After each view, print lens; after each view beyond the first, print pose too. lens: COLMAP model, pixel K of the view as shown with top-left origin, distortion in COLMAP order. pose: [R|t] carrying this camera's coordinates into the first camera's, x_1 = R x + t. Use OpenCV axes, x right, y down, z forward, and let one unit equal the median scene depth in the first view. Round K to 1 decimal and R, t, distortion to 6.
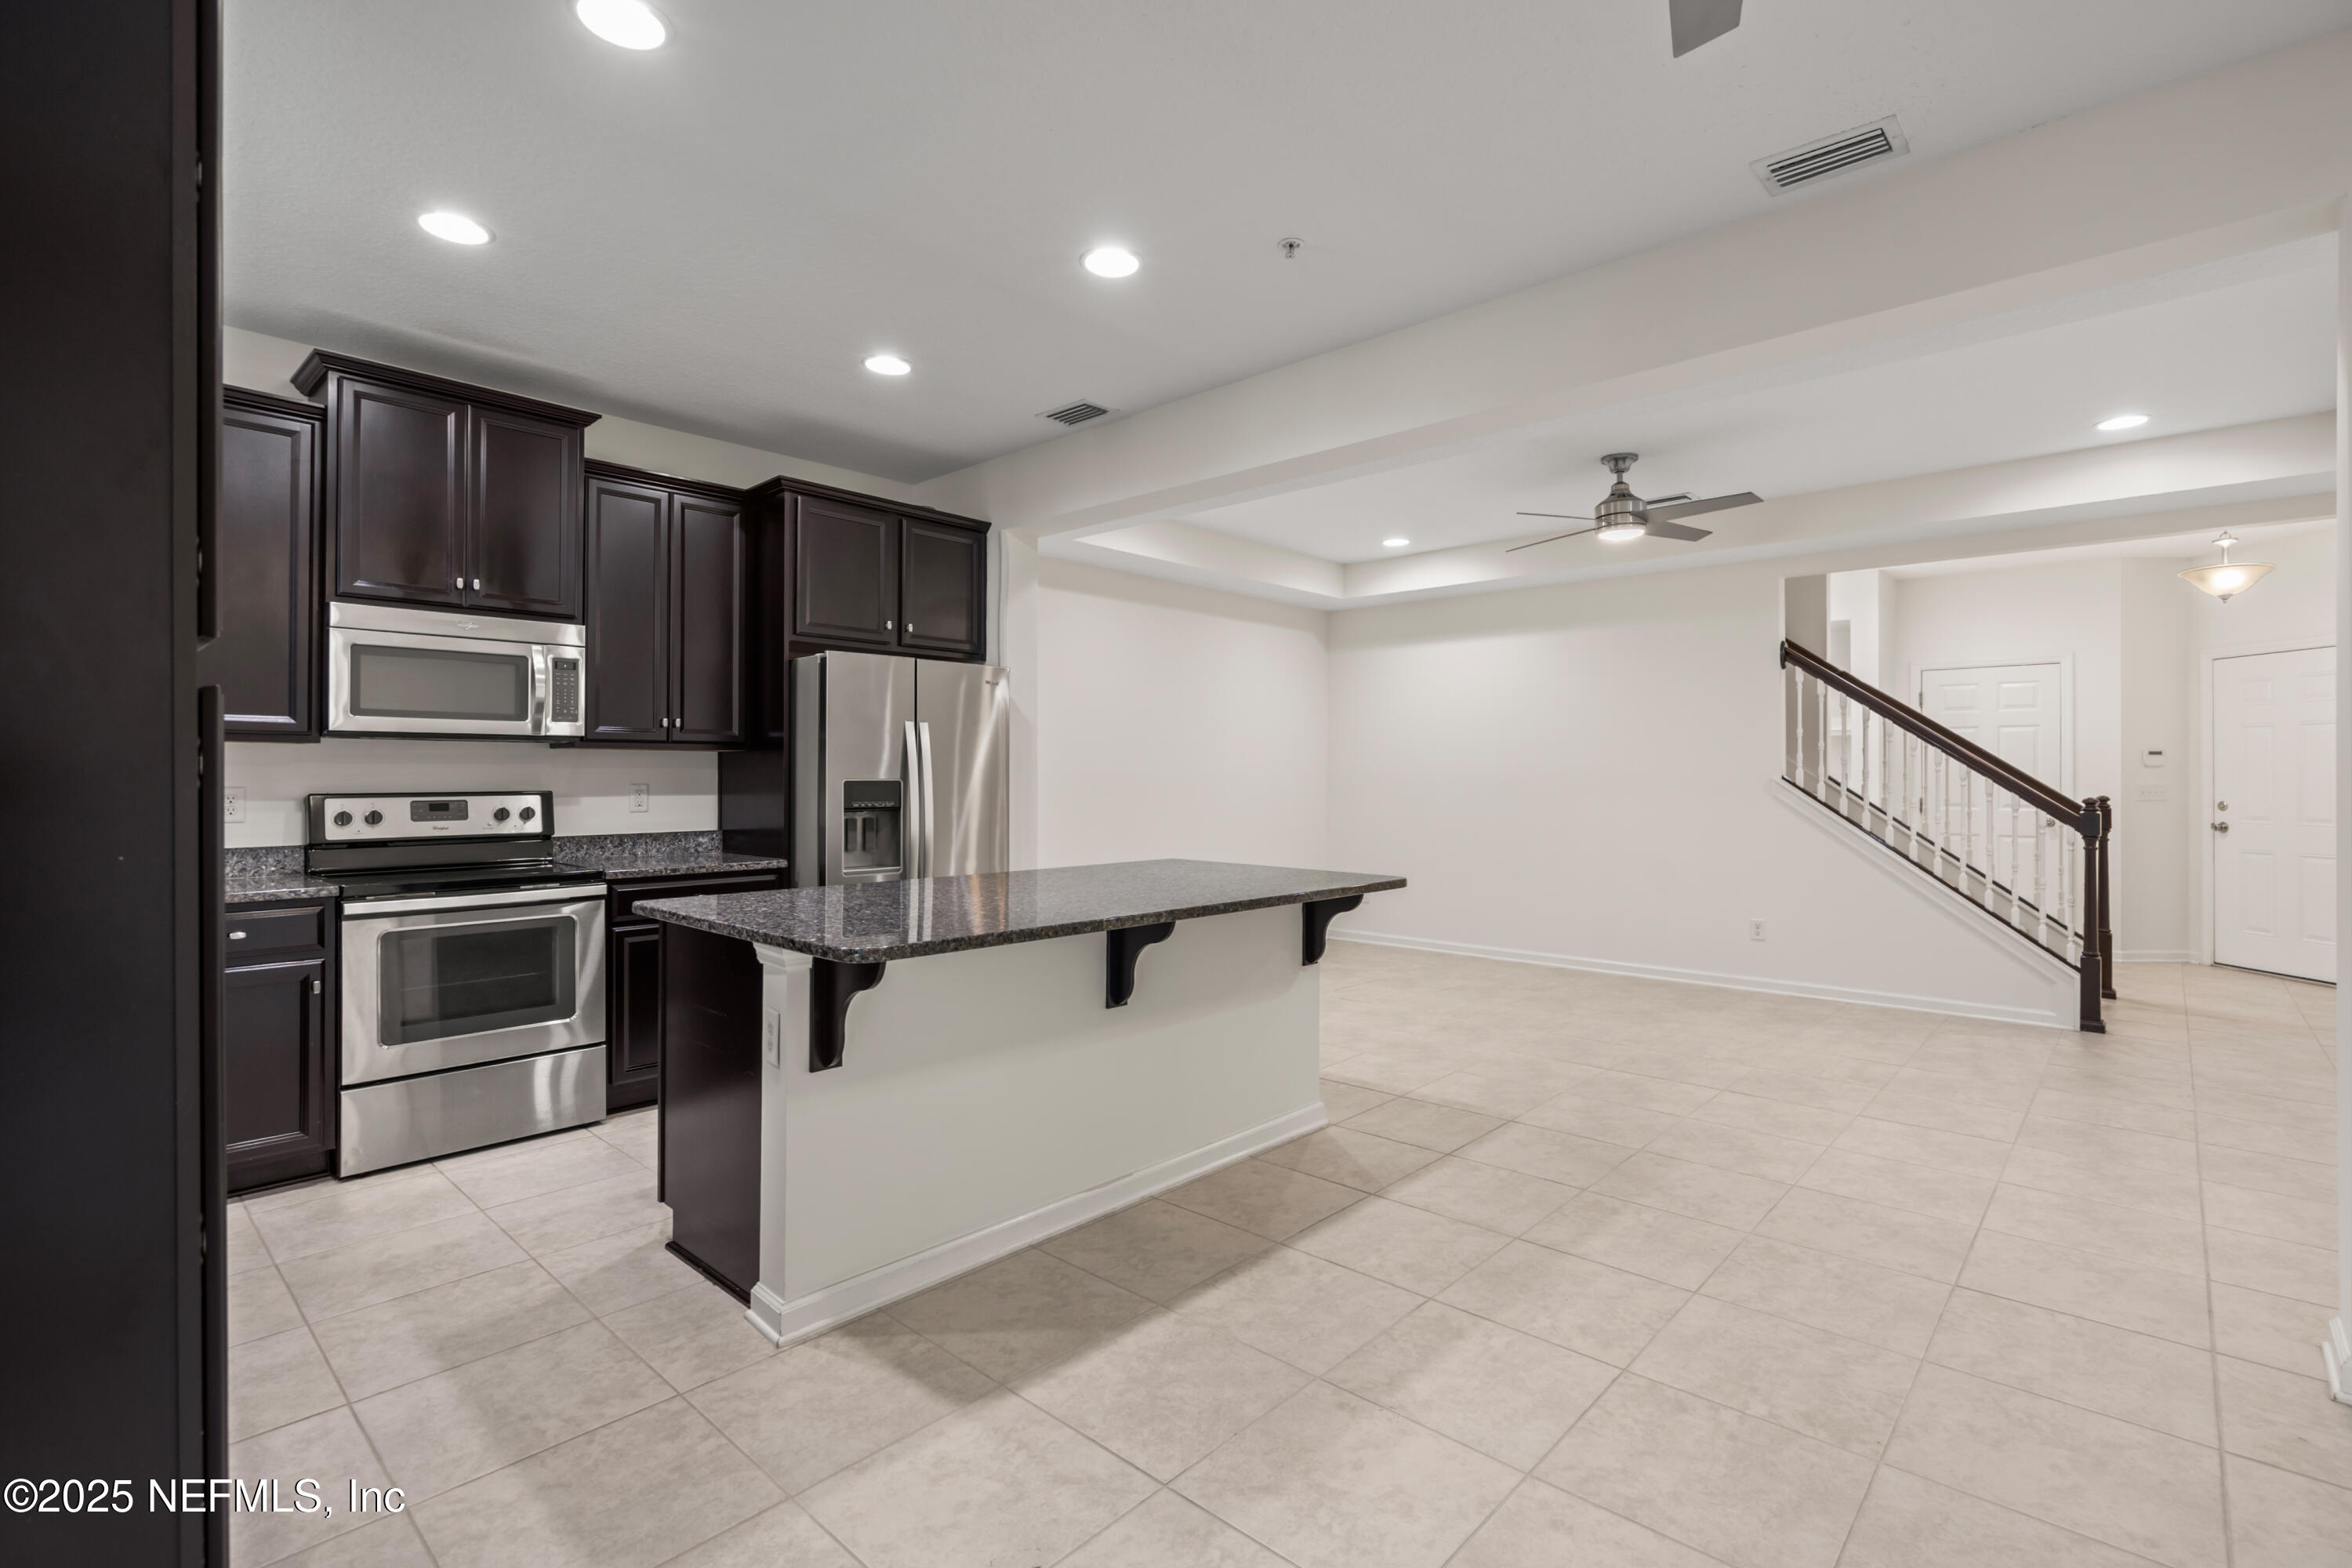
lens RADIAL K [[1084.2, 0, 1185.2], [0, 1084.2, 769.3], [0, 0, 1]] dist [-0.001280, 0.000617]
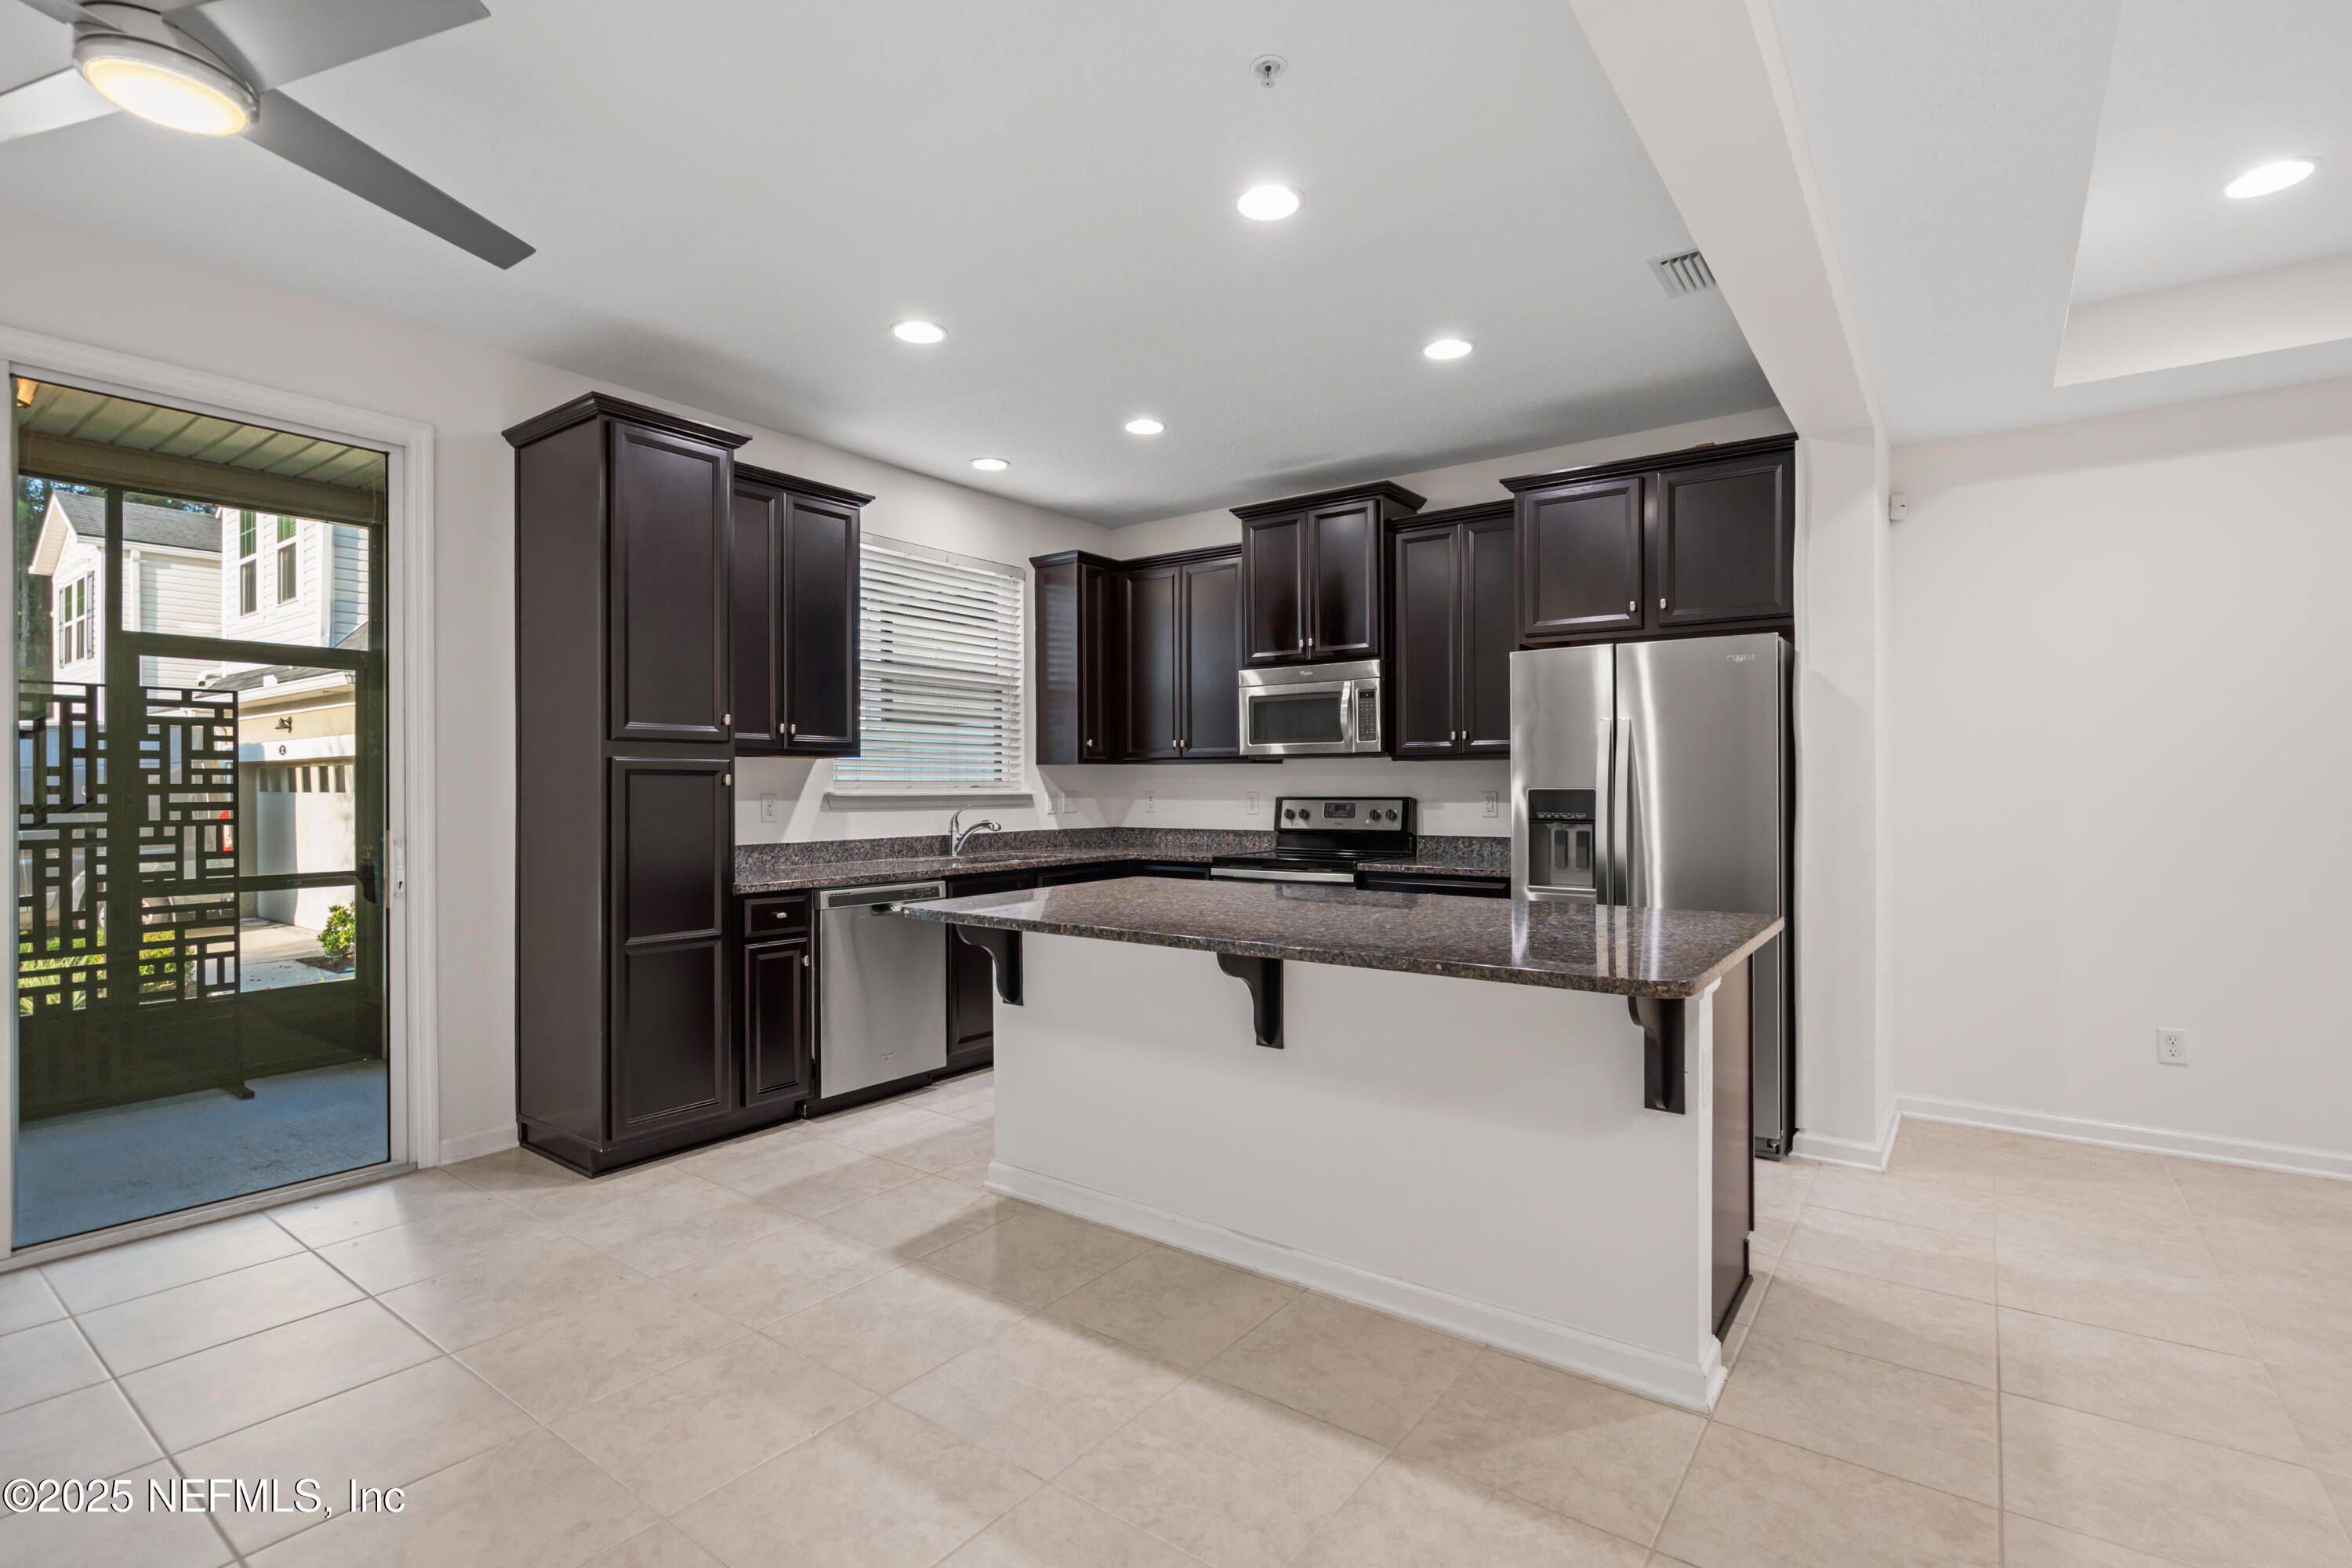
lens RADIAL K [[1091.9, 0, 1176.4], [0, 1091.9, 787.3], [0, 0, 1]] dist [-0.002489, 0.000575]
pose [[0.099689, 0.000594, -0.995018, 0.572200], [0.008124, 0.999966, 0.001411, 0.005176], [0.994985, -0.008225, 0.099681, 0.591914]]
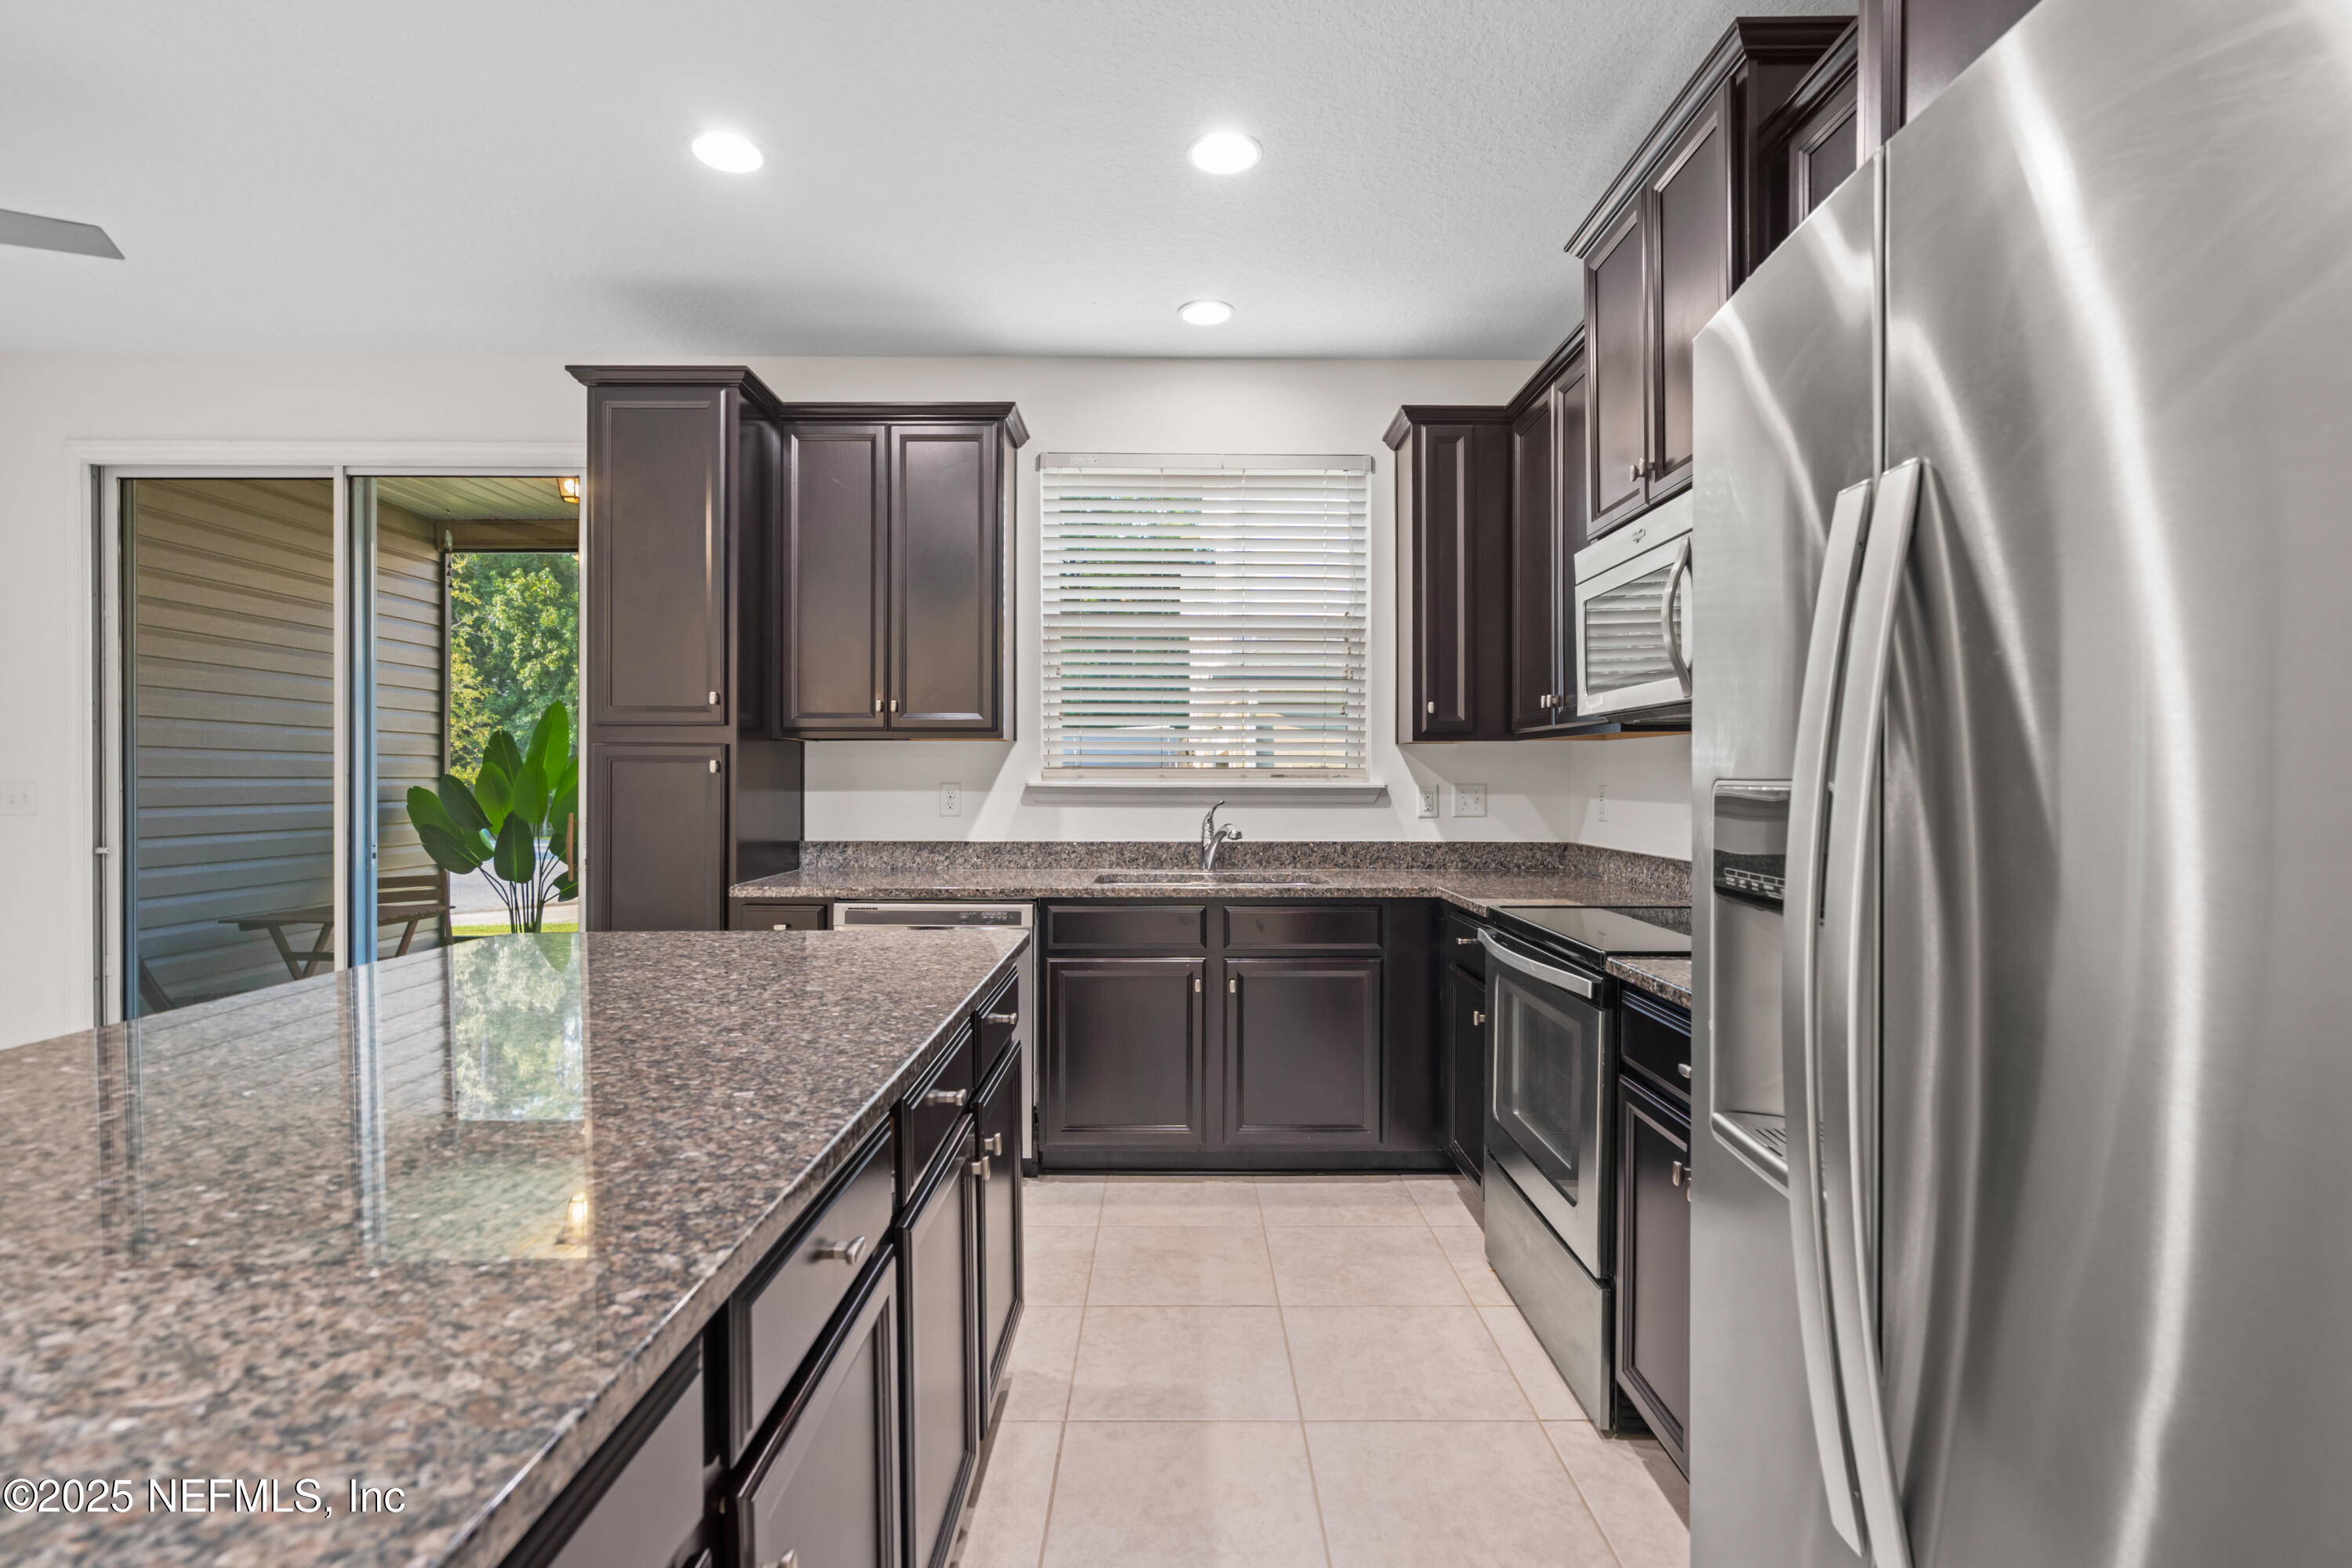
lens RADIAL K [[1084.6, 0, 1173.0], [0, 1084.6, 791.6], [0, 0, 1]] dist [-0.010152, 0.008044]
pose [[-0.739329, 0.008918, -0.673286, -0.032477], [0.002480, 0.999942, 0.010522, 0.007733], [0.673340, 0.006110, -0.739307, 1.079559]]
